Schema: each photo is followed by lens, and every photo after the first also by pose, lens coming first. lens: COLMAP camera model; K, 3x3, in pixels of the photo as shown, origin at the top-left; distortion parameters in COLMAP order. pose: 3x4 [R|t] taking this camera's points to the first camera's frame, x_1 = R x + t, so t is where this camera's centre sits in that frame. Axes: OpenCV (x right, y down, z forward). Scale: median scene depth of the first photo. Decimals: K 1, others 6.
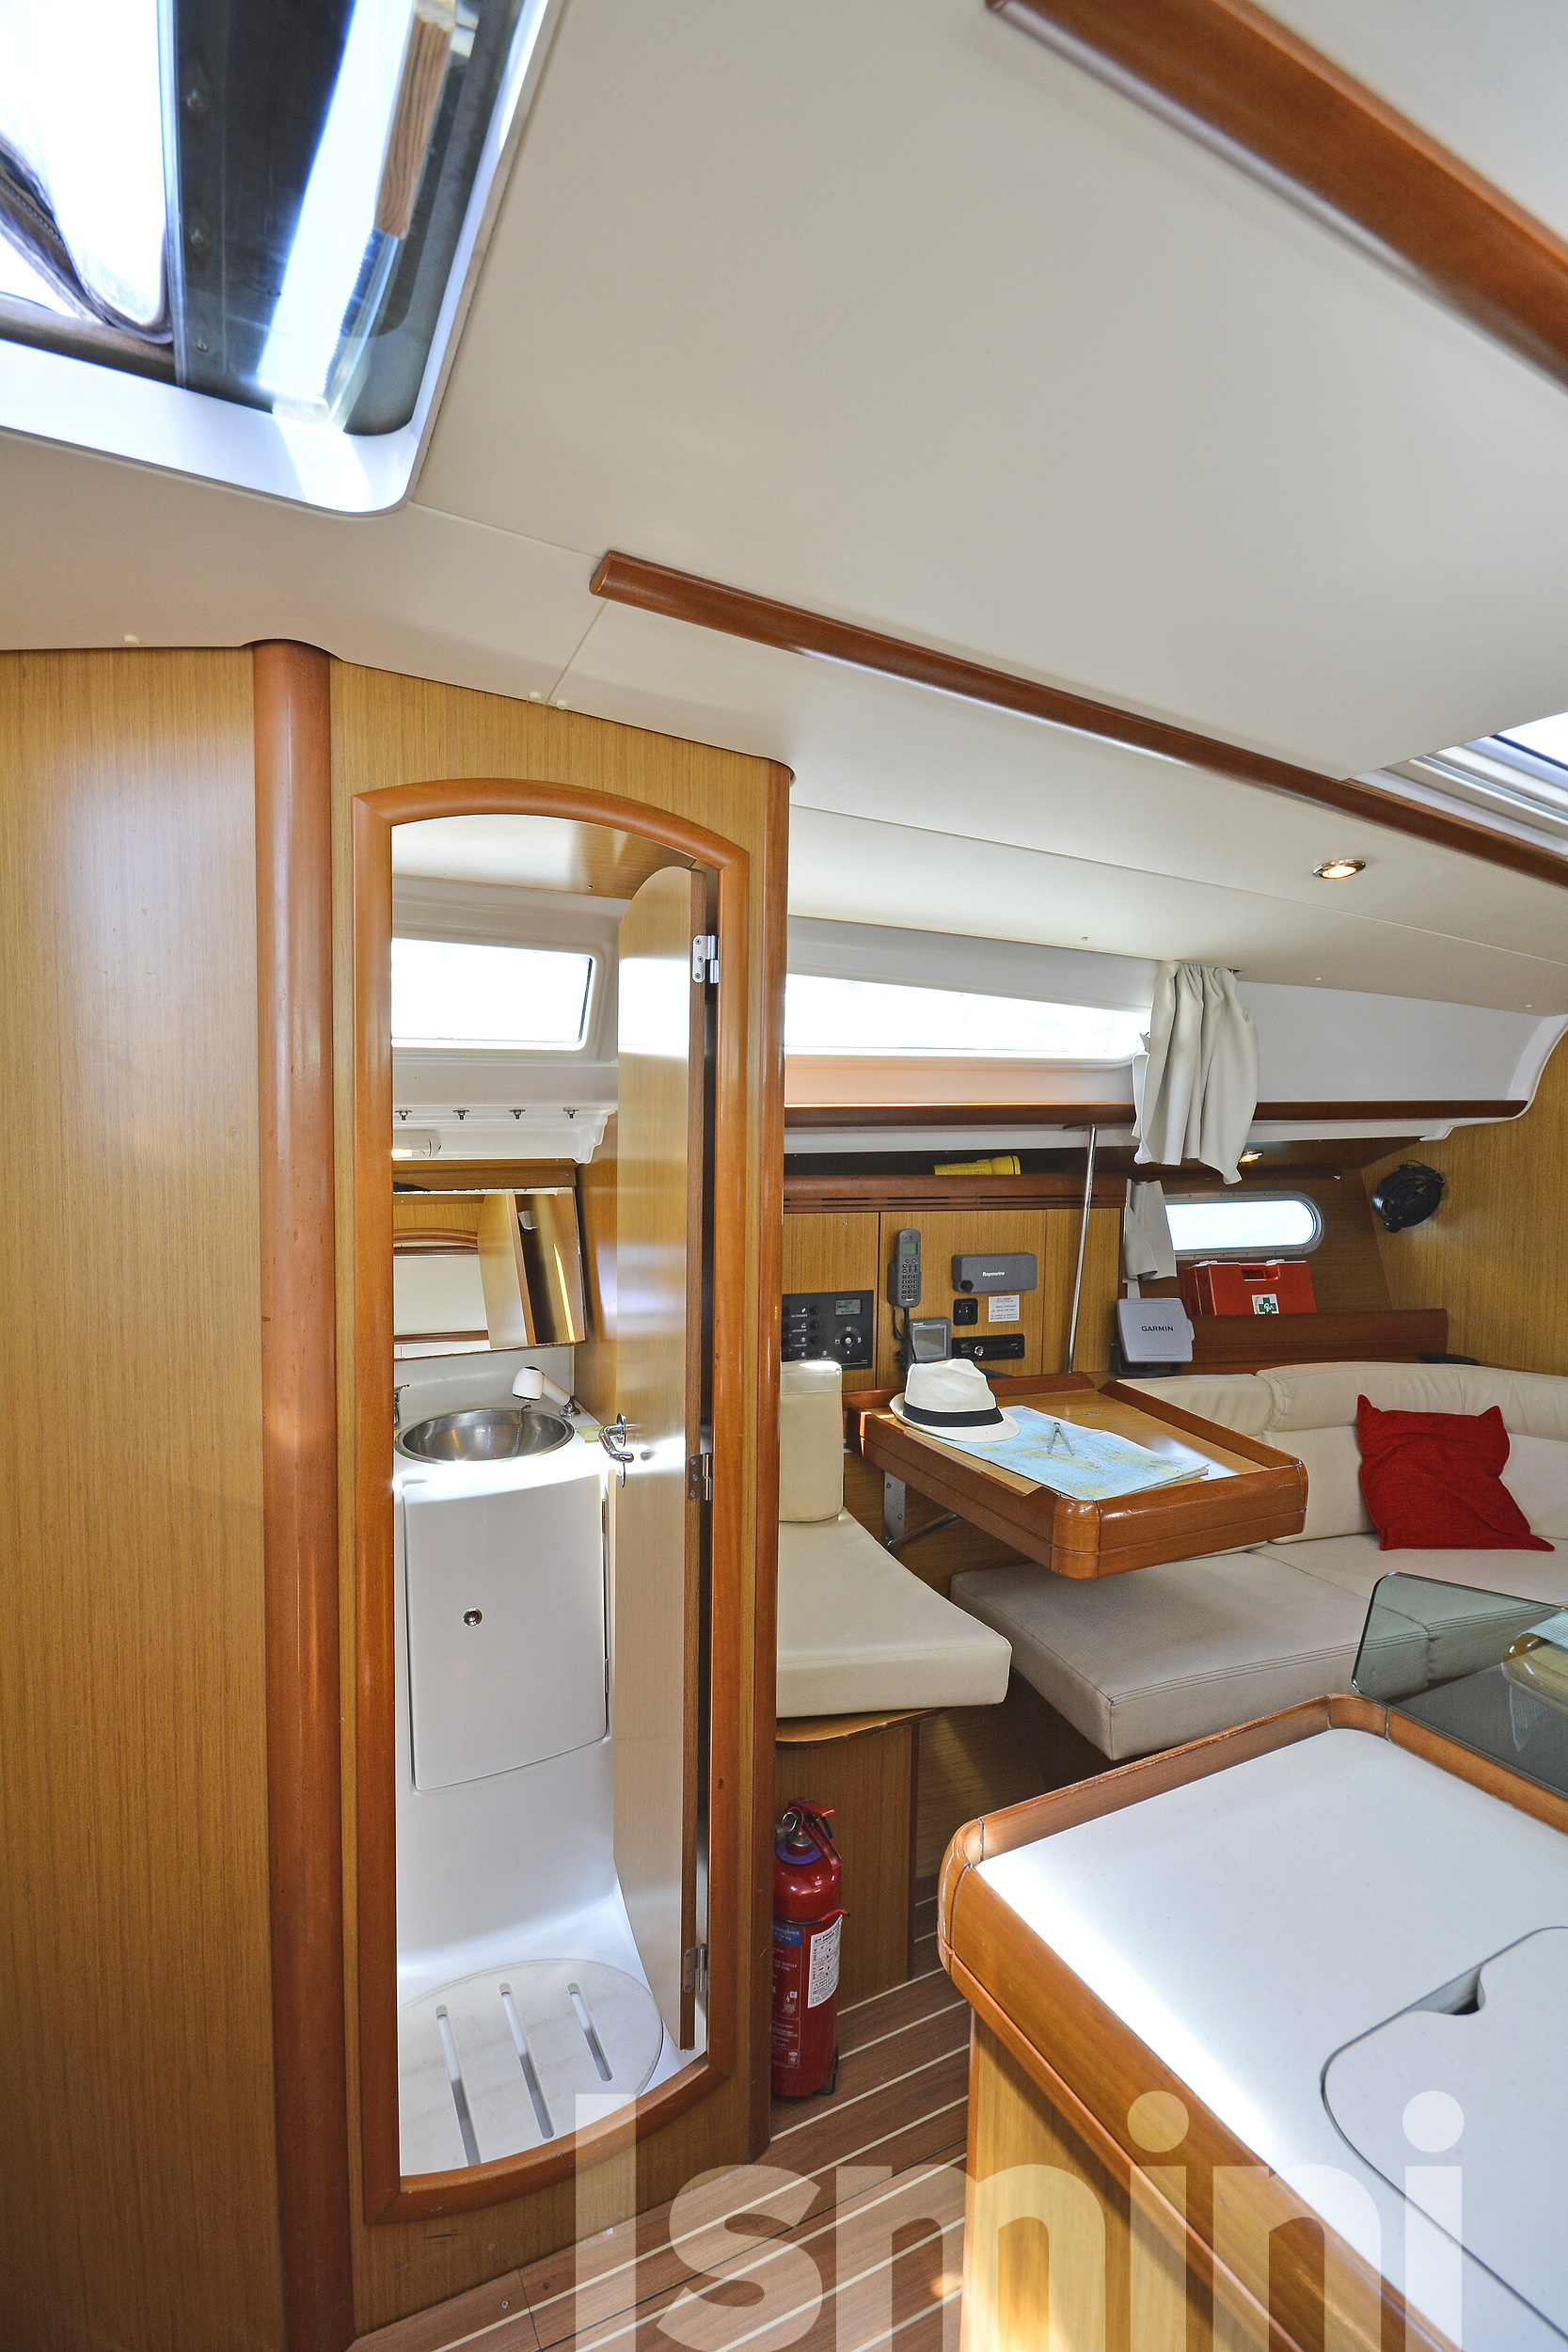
lens RADIAL K [[1044.9, 0, 748.8], [0, 1044.9, 1160.6], [0, 0, 1]] dist [0.008025, -0.012001]
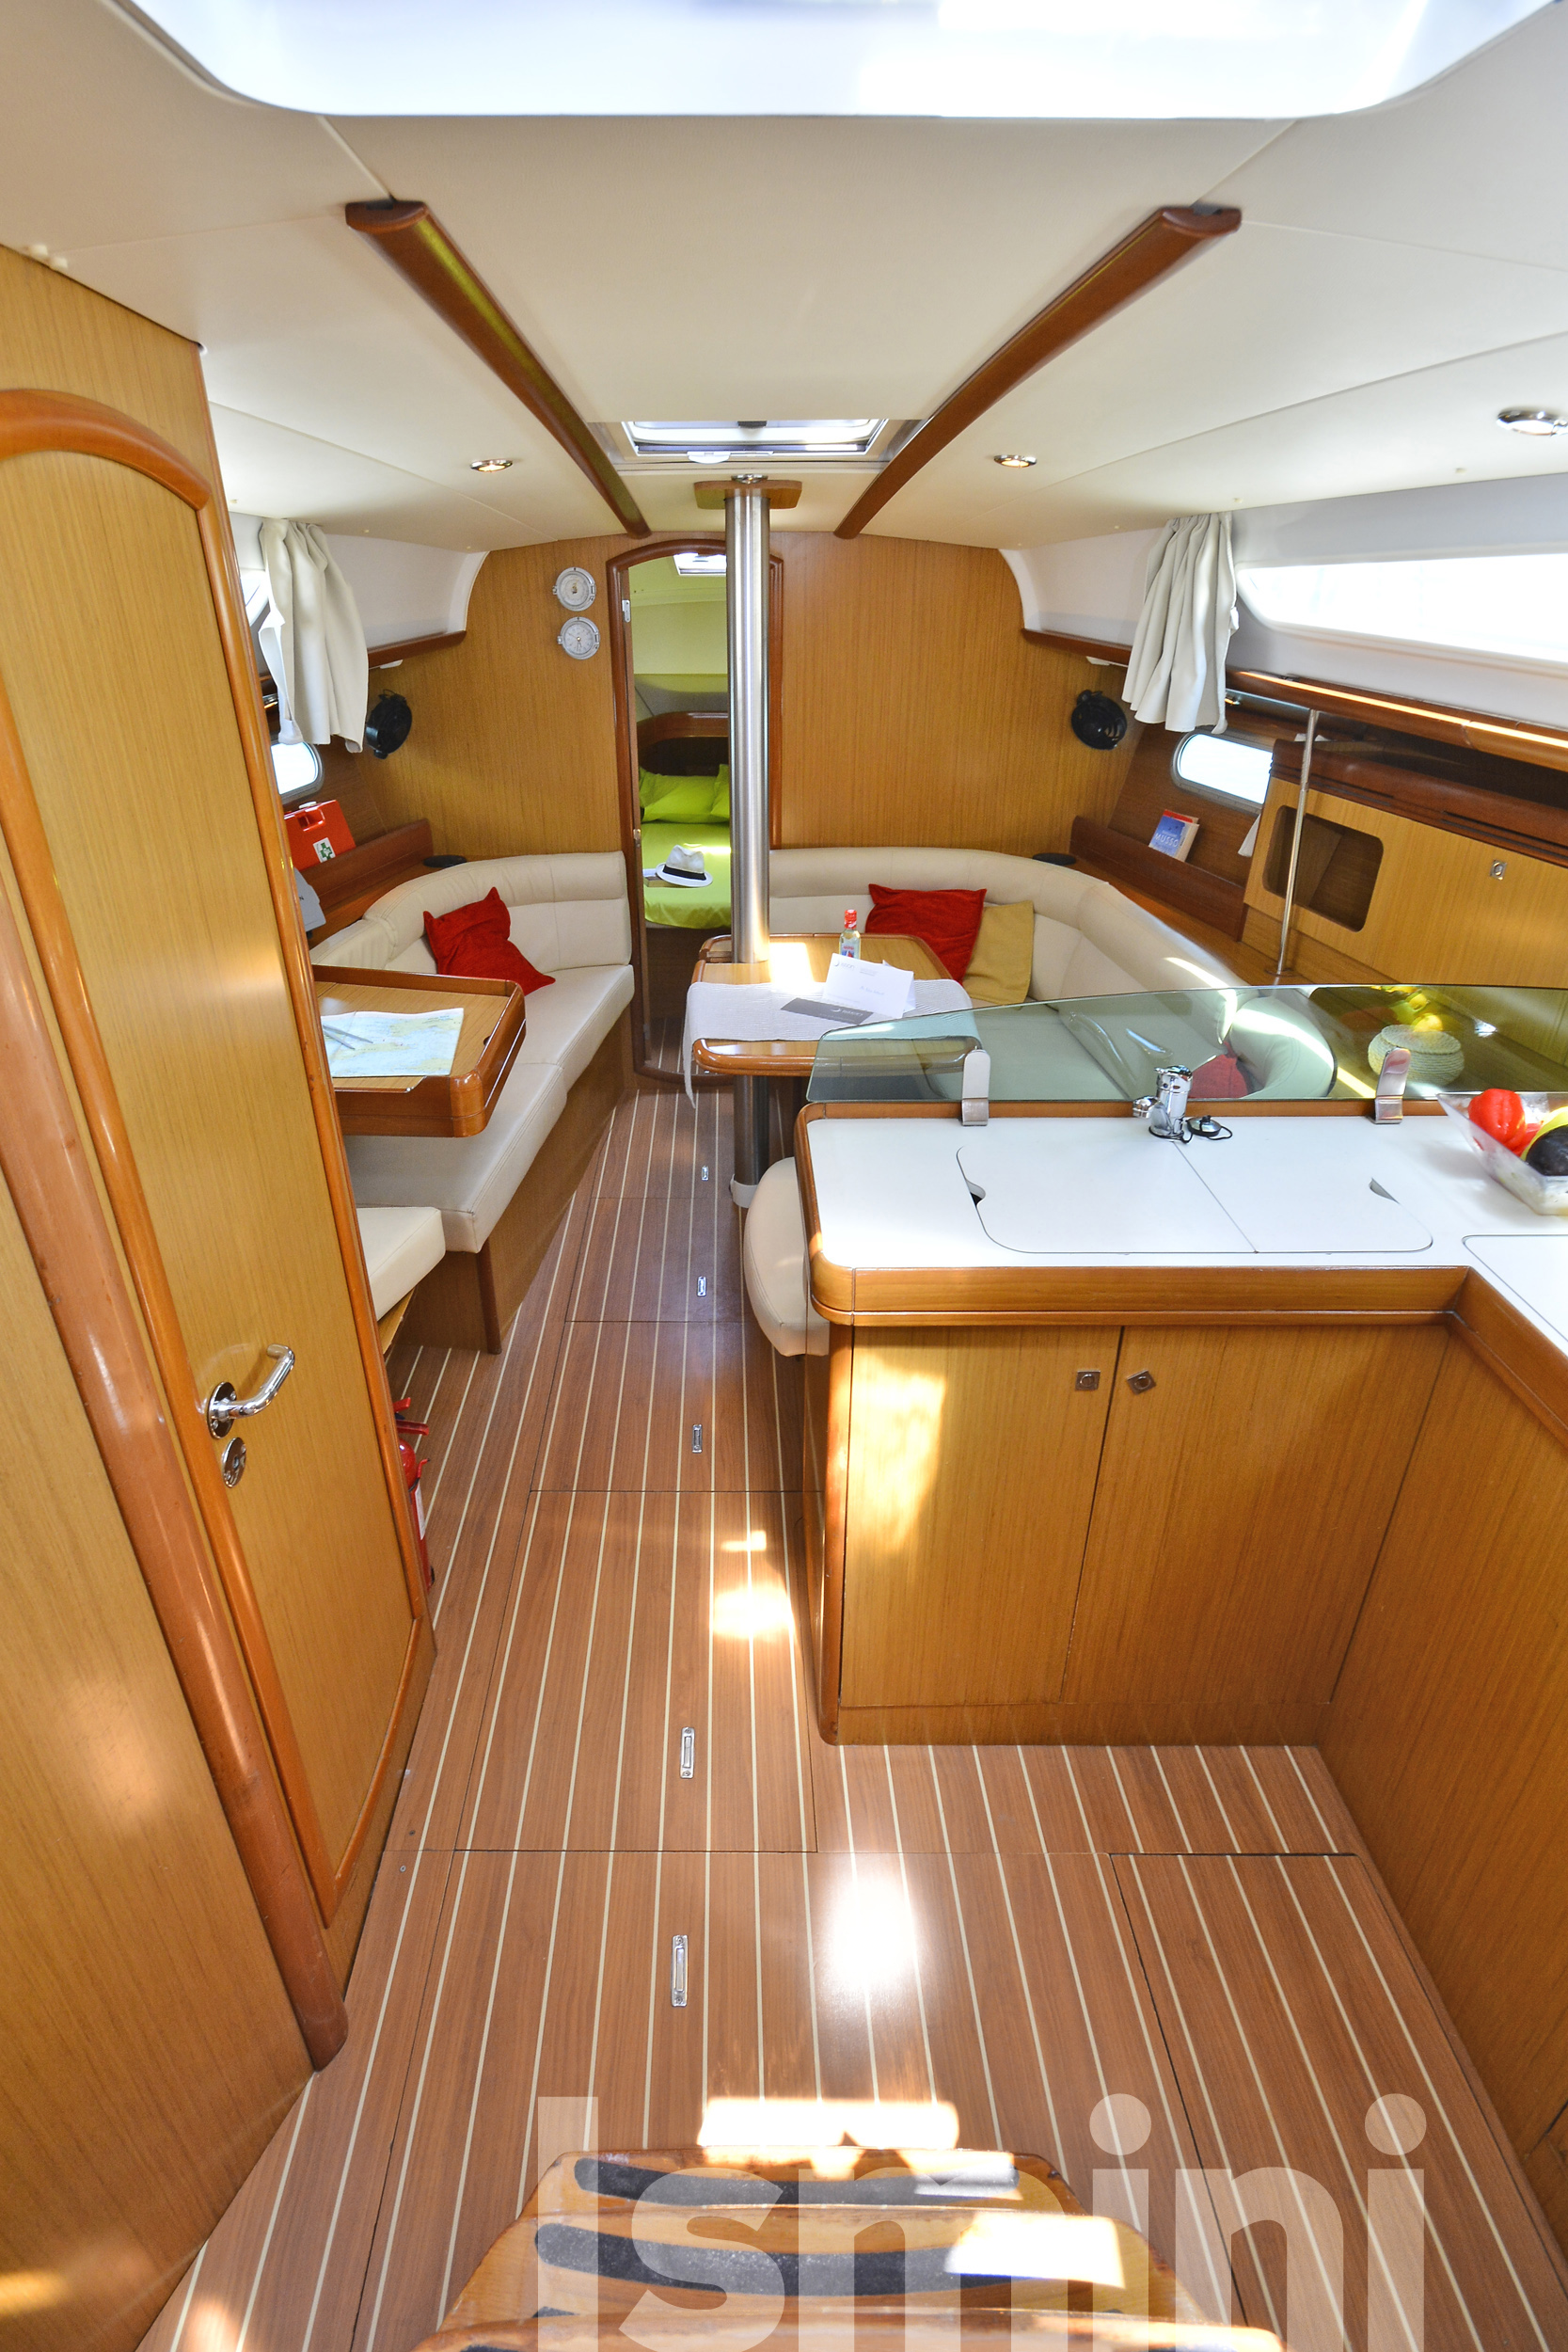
lens RADIAL K [[1126.0, 0, 768.2], [0, 1126.0, 1073.6], [0, 0, 1]] dist [-0.002418, 0.002133]
pose [[0.427875, -0.385102, 0.817692, -0.385818], [0.039028, 0.911716, 0.408962, -0.122176], [-0.902995, -0.143072, 0.405130, 0.122779]]
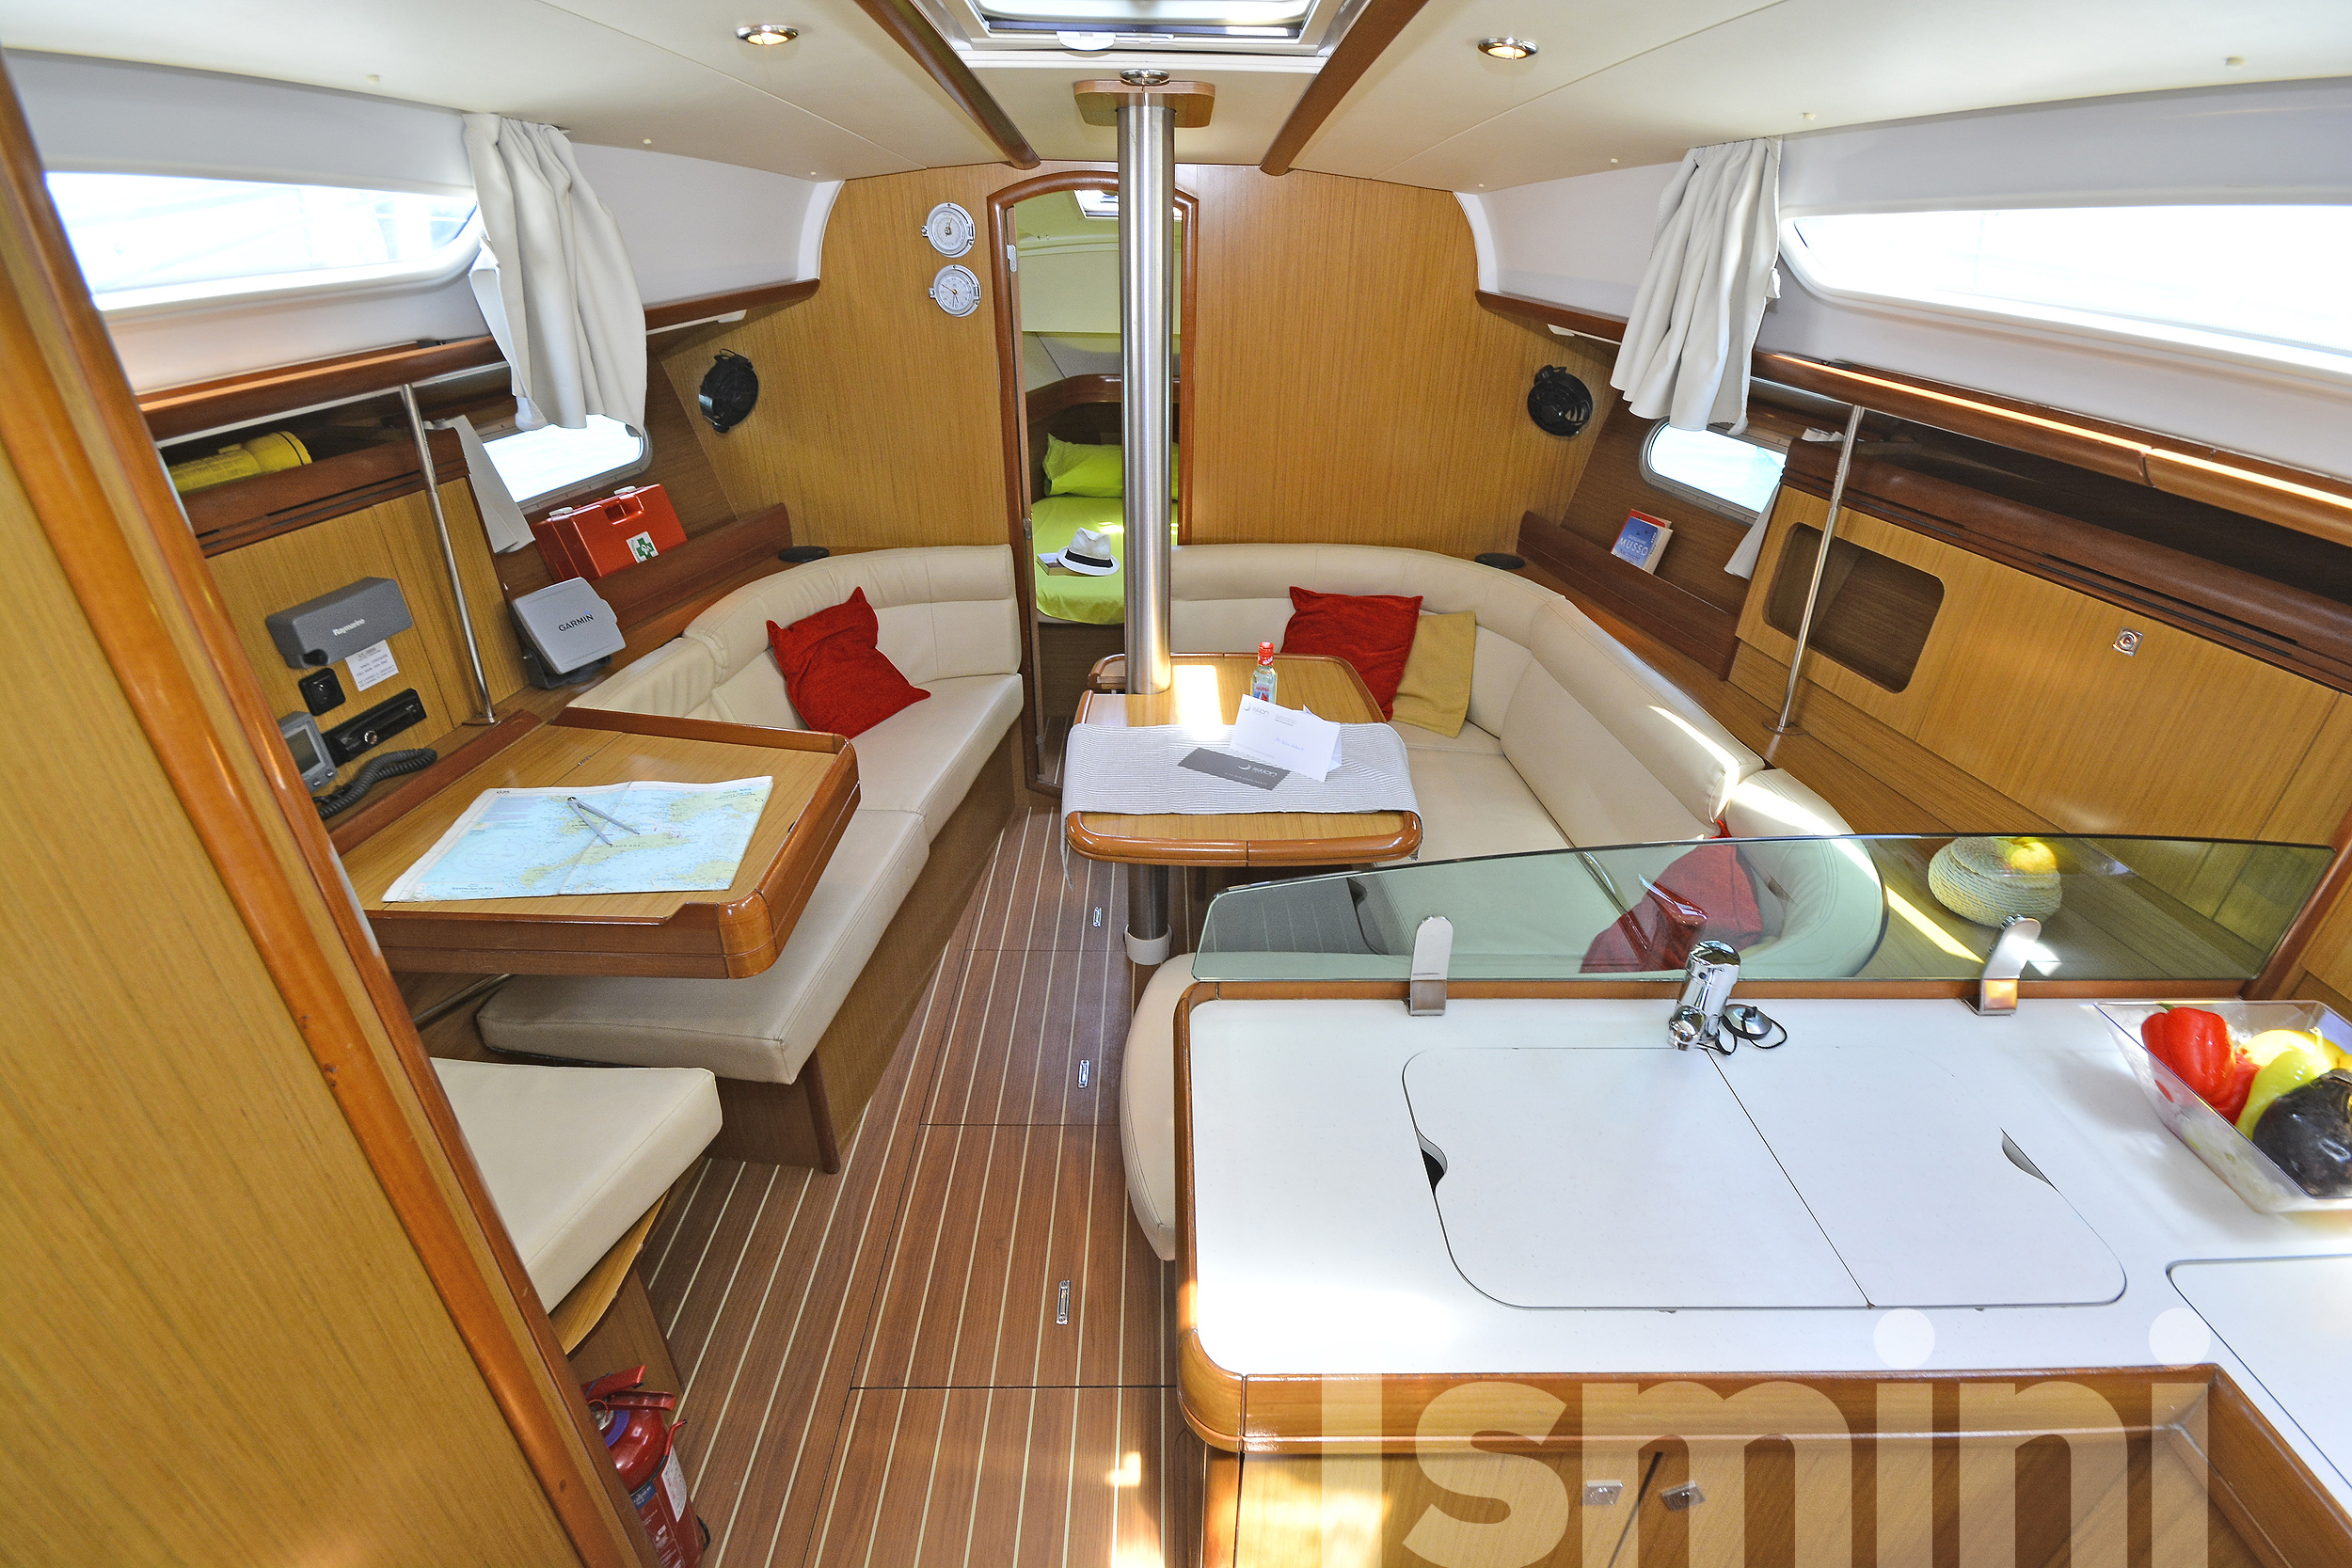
lens RADIAL K [[1044.9, 0, 1224.3], [0, 1044.9, 797.2], [0, 0, 1]] dist [0.008025, -0.012001]
pose [[0.411785, -0.443696, 0.795969, -0.116807], [0.017396, 0.877130, 0.479938, -0.107039], [-0.911115, -0.183785, 0.368908, 0.218863]]
